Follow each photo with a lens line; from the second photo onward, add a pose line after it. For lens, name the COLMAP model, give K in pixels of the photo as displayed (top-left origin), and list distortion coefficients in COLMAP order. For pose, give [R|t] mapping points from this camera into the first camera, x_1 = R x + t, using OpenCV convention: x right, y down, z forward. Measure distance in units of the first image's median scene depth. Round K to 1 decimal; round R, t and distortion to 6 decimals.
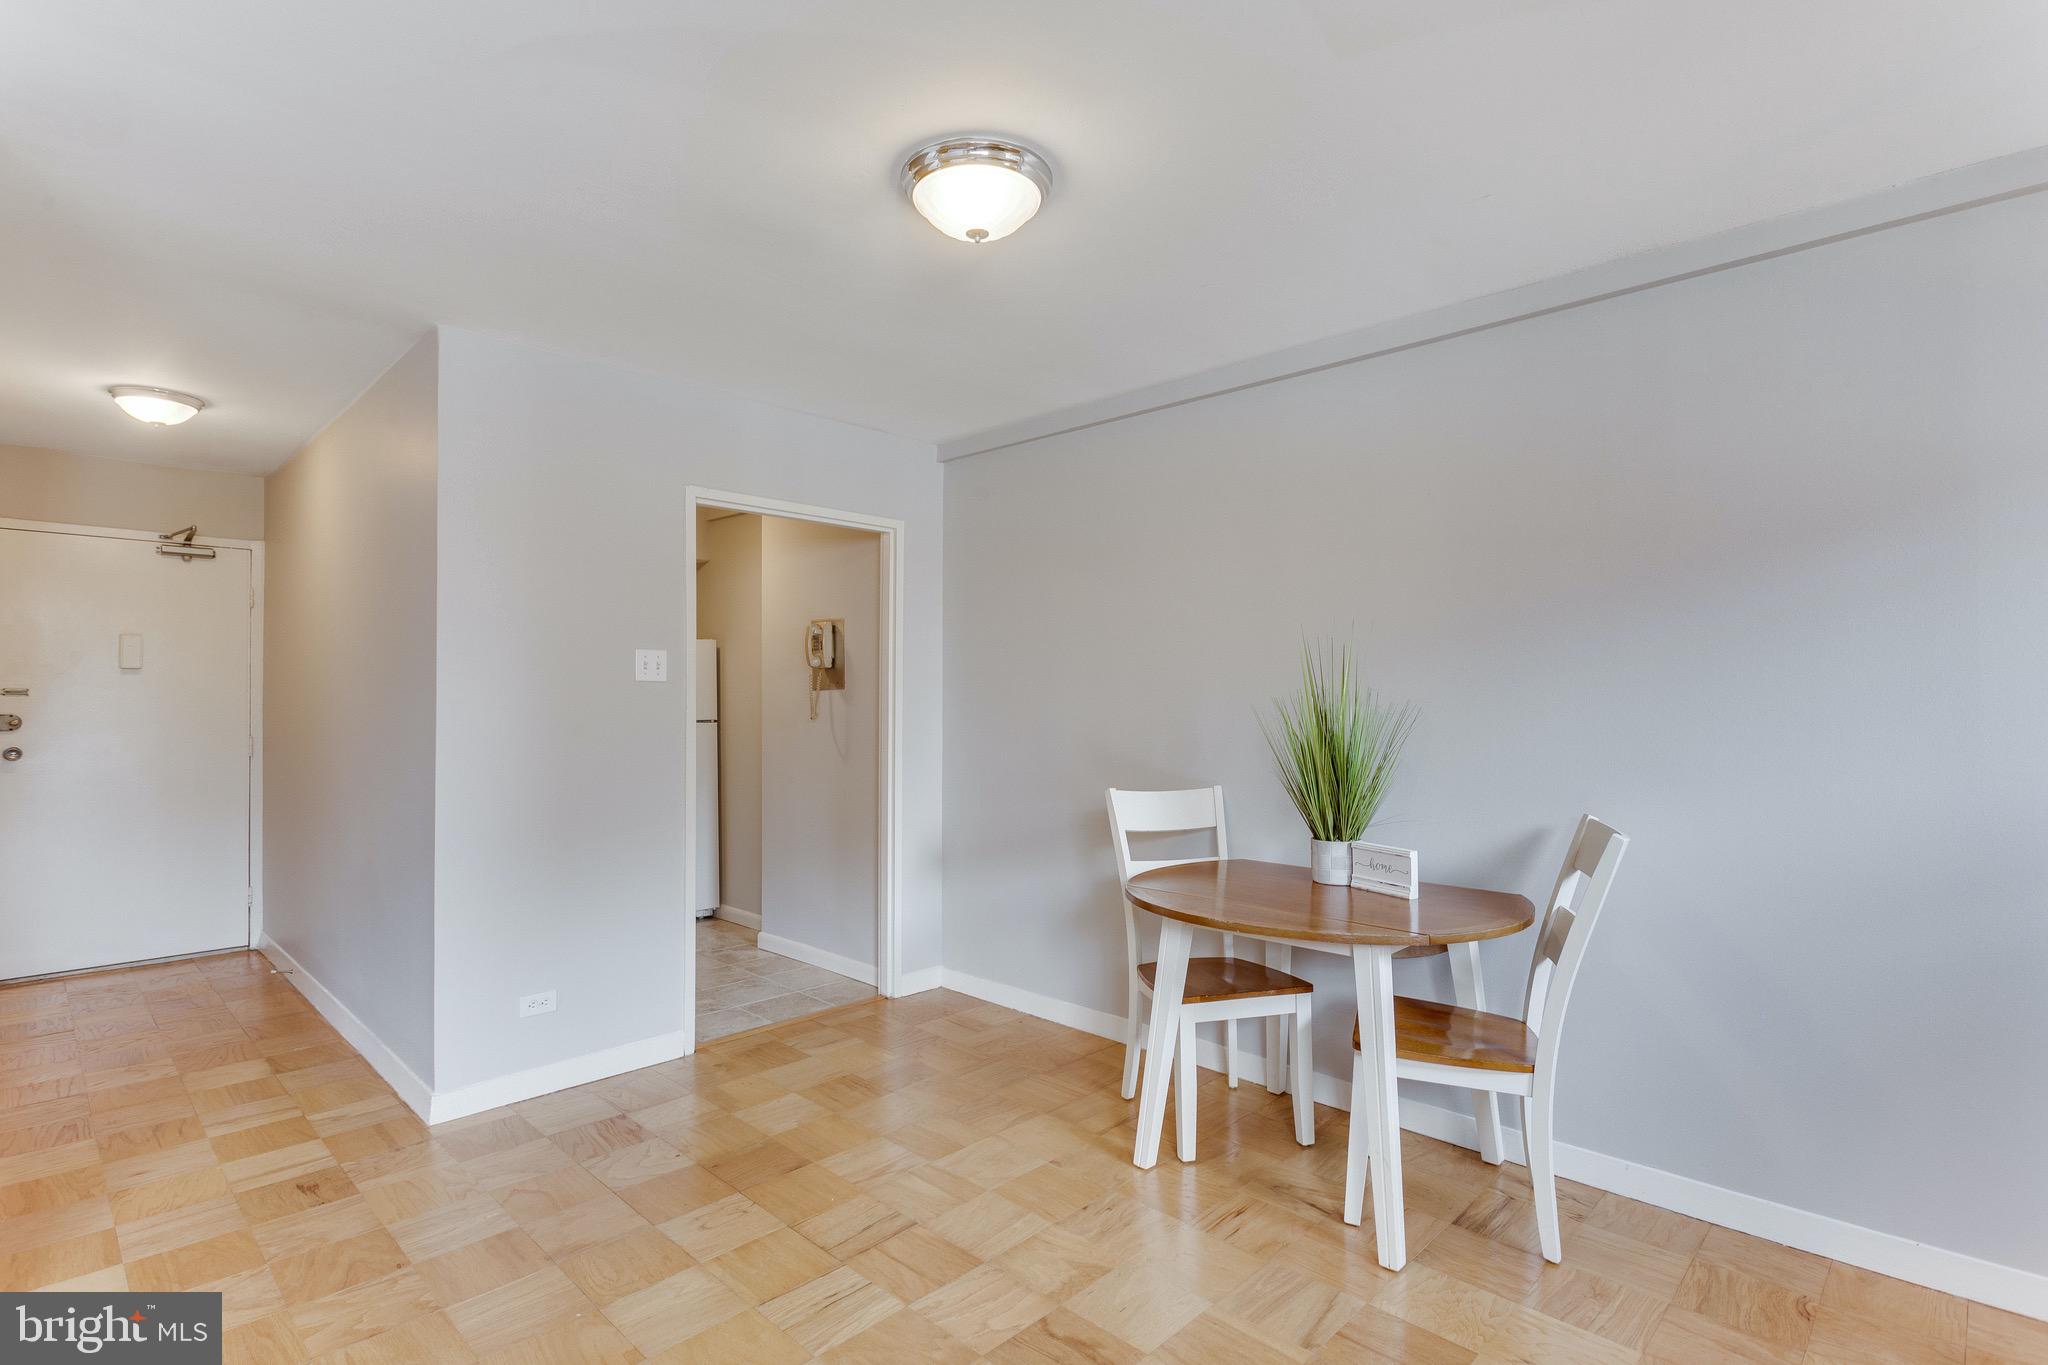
lens RADIAL K [[975.9, 0, 1020.0], [0, 975.9, 702.1], [0, 0, 1]] dist [-0.003029, -0.000898]
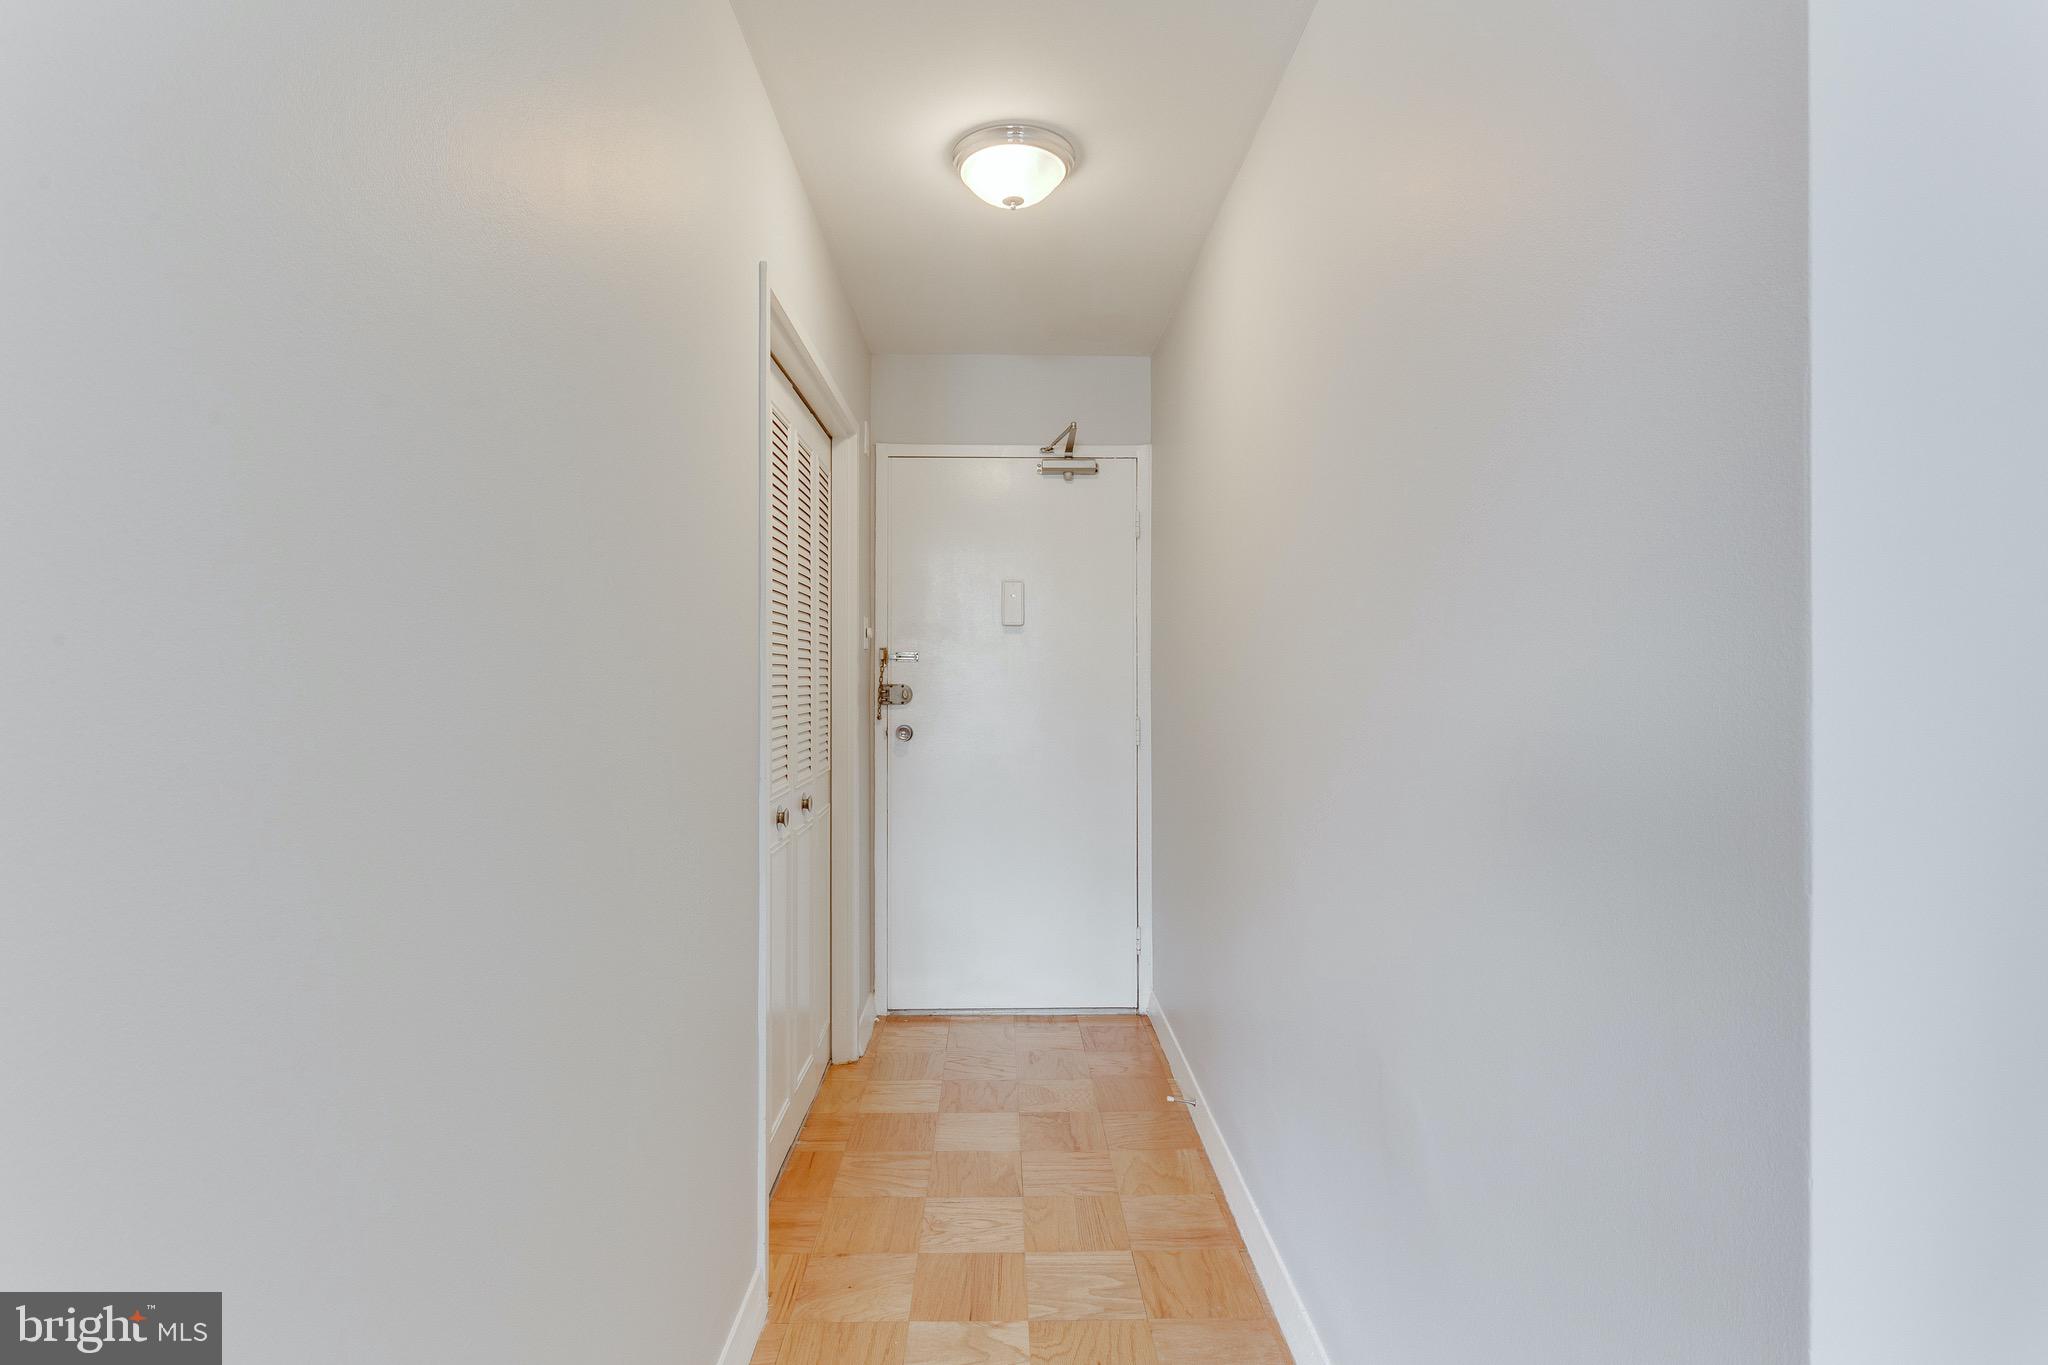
lens RADIAL K [[992.9, 0, 1037.9], [0, 992.9, 683.0], [0, 0, 1]] dist [0.006813, -0.000078]
pose [[0.718023, -0.002751, -0.696014, -0.345634], [0.005745, 0.999982, 0.001975, 0.009362], [0.695996, -0.005417, 0.718025, 0.438743]]
